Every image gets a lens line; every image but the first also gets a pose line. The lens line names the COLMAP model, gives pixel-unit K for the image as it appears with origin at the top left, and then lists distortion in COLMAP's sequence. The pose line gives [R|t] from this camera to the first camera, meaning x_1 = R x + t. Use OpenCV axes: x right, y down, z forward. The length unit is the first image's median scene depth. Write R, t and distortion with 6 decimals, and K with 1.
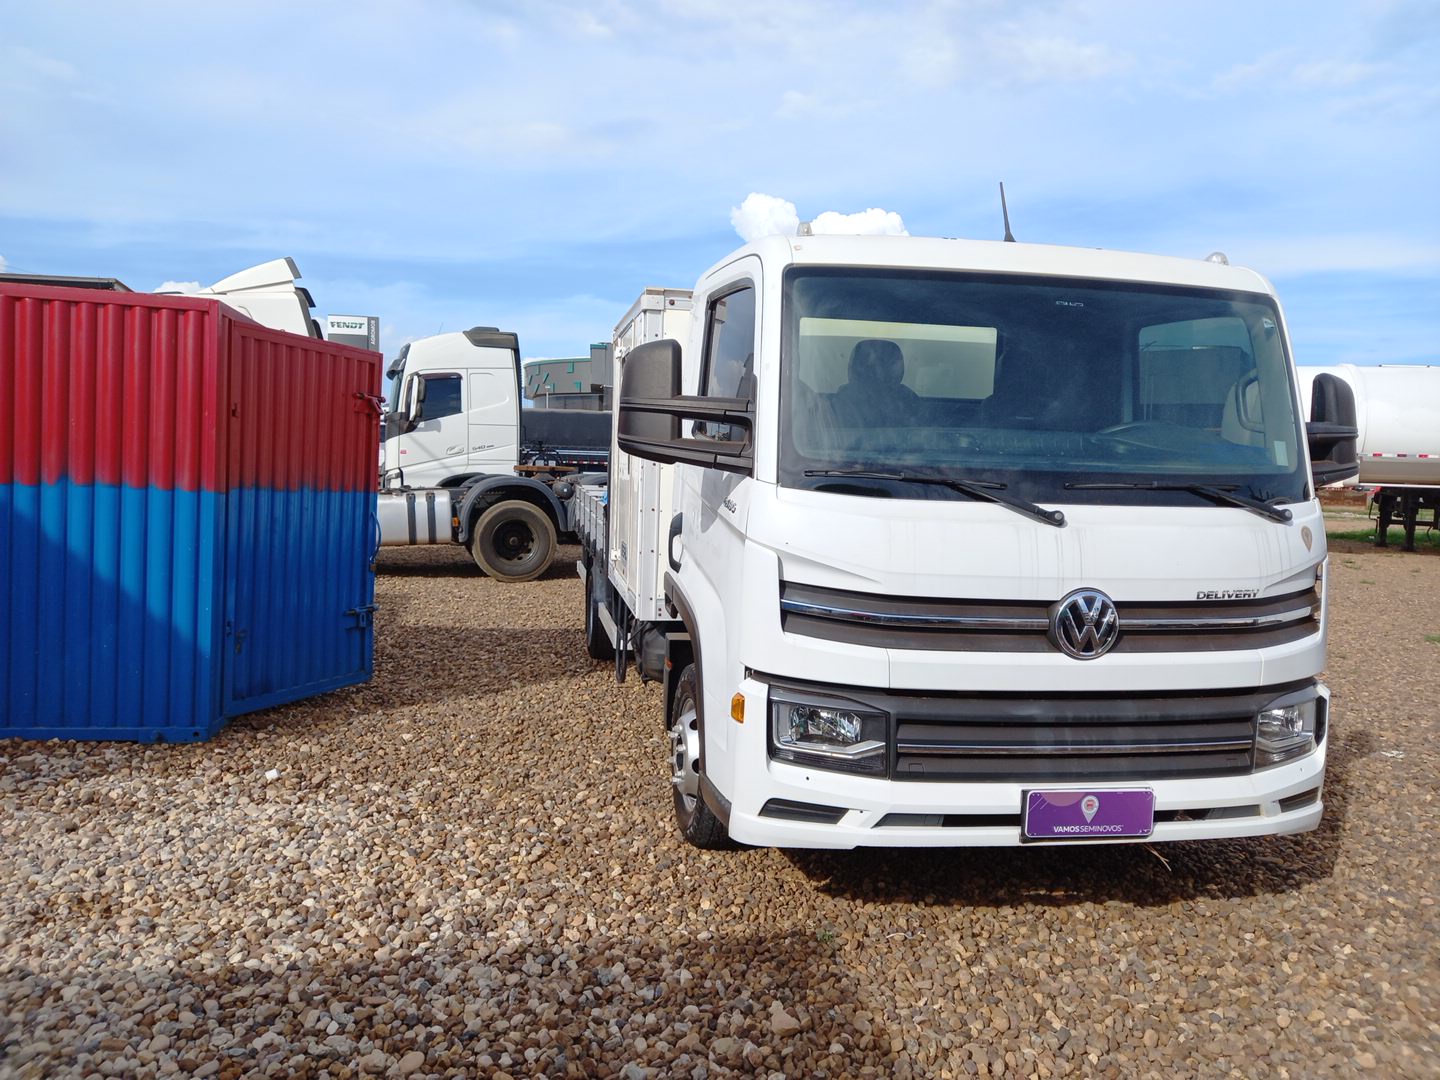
lens RADIAL K [[1038.2, 0, 733.7], [0, 1038.2, 525.6], [0, 0, 1]] dist [0.083069, -0.076627]
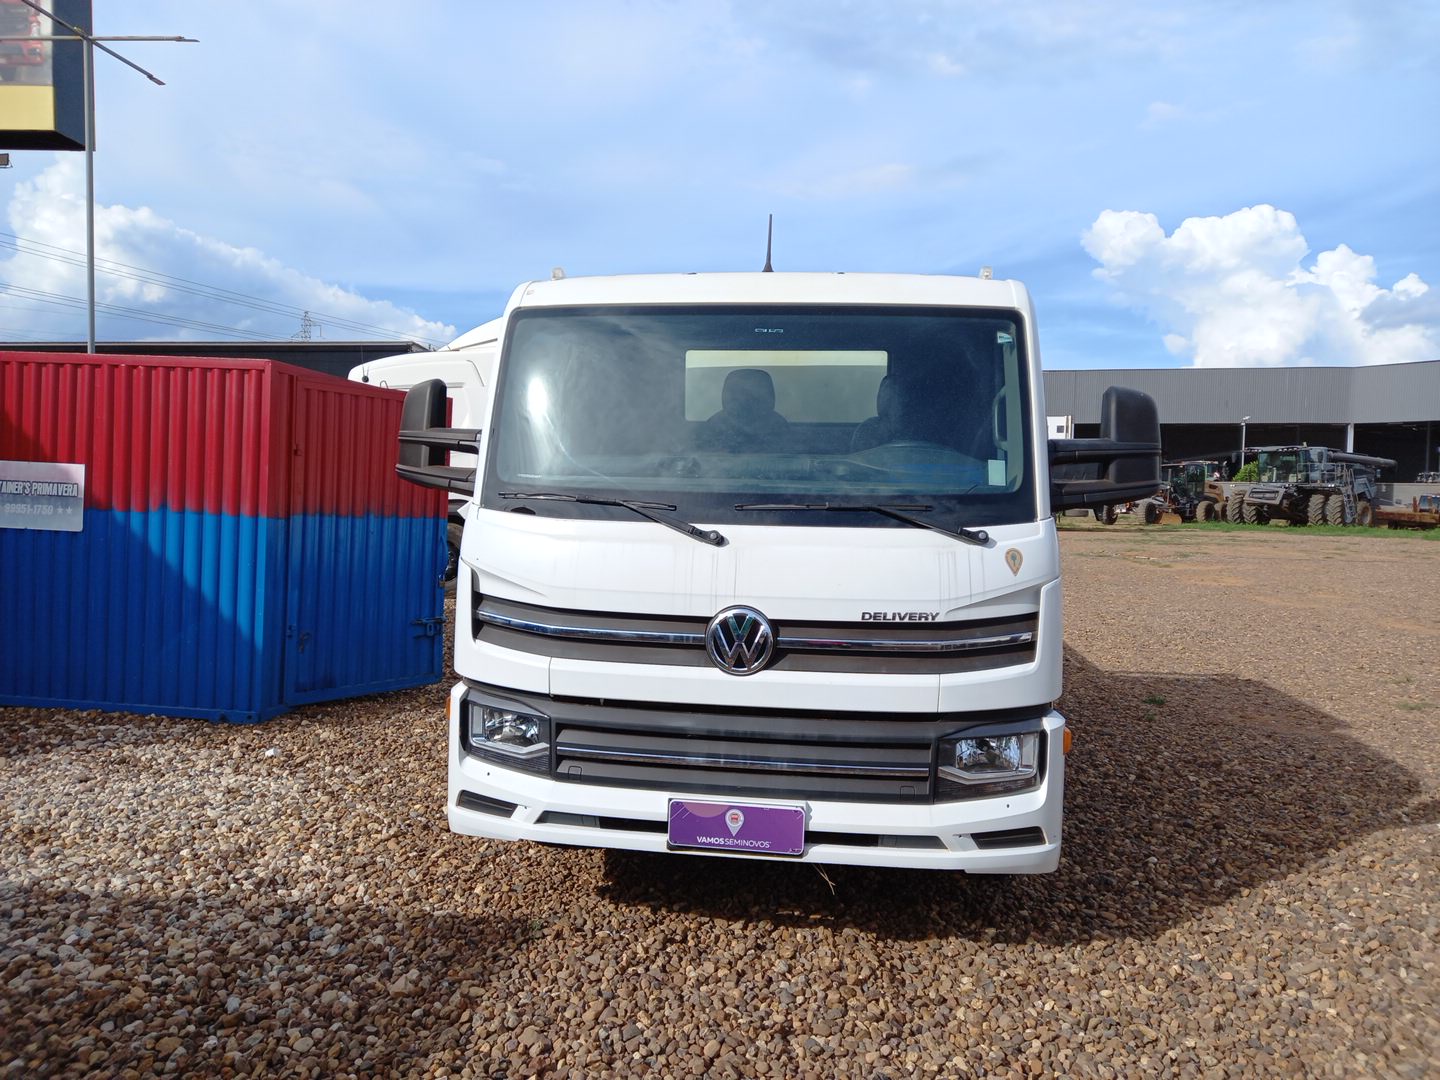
lens RADIAL K [[1038.2, 0, 733.7], [0, 1038.2, 525.6], [0, 0, 1]] dist [0.083069, -0.076627]
pose [[0.951571, 0.001633, -0.307424, 0.595510], [-0.010688, 0.999557, -0.027774, 0.008722], [0.307243, 0.029715, 0.951167, 0.023815]]
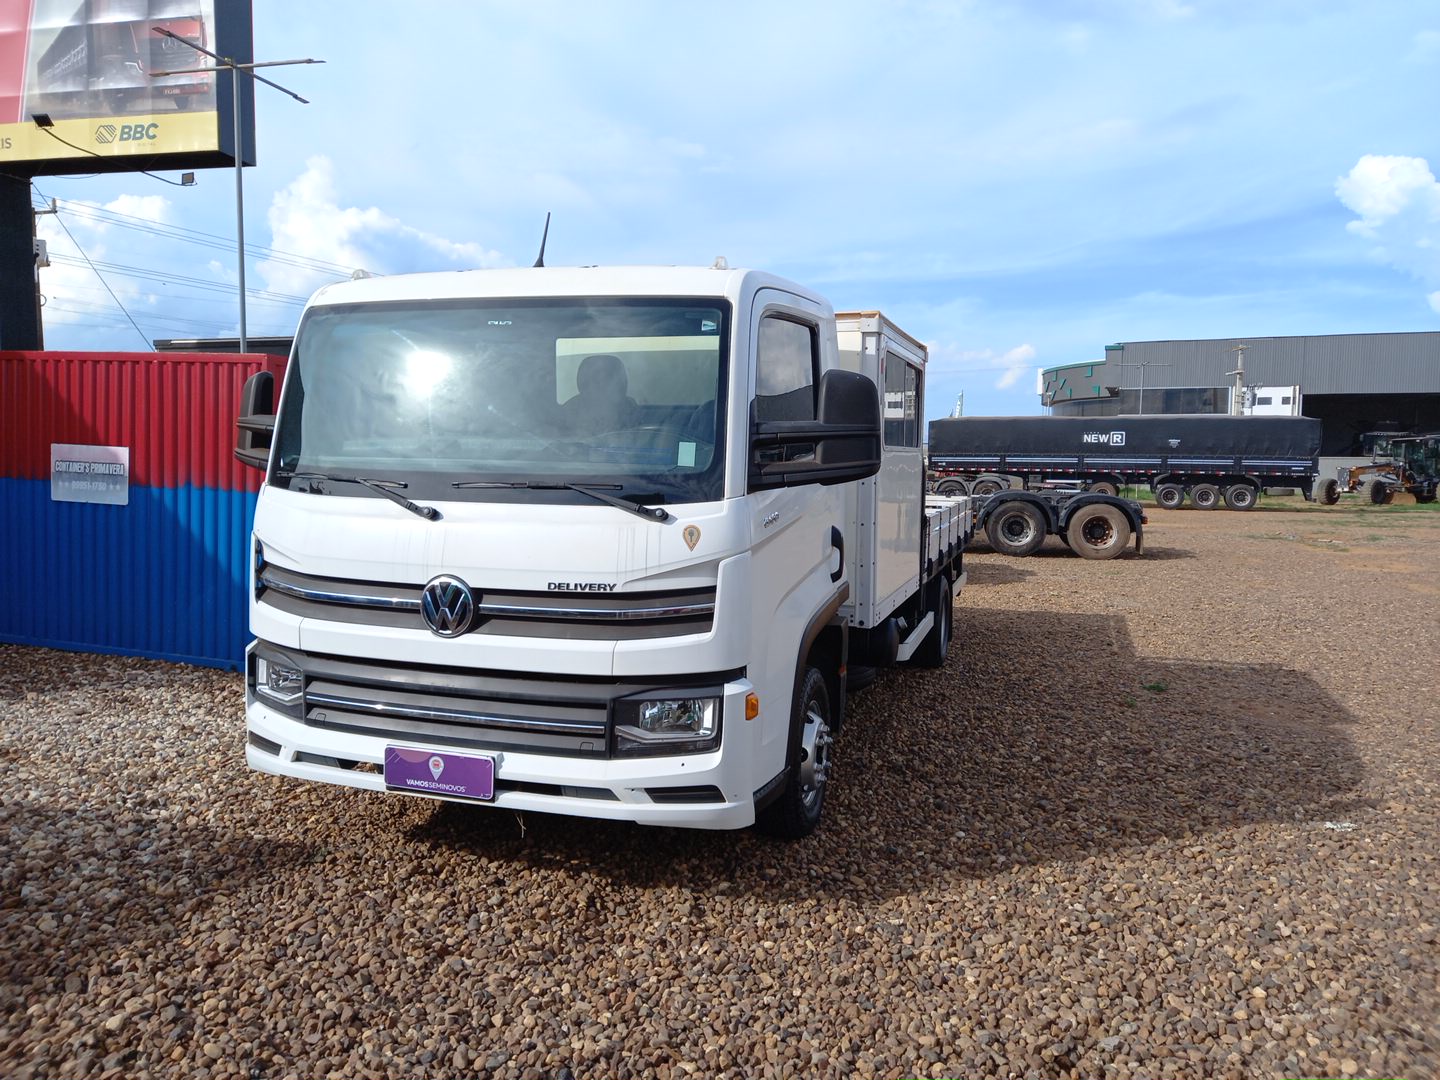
lens RADIAL K [[1034.1, 0, 724.5], [0, 1034.1, 527.9], [0, 0, 1]] dist [0.079964, -0.078282]
pose [[0.875408, 0.017745, -0.483059, 1.058466], [-0.020986, 0.999779, -0.001305, 0.003694], [0.482929, 0.011280, 0.875587, 0.144277]]
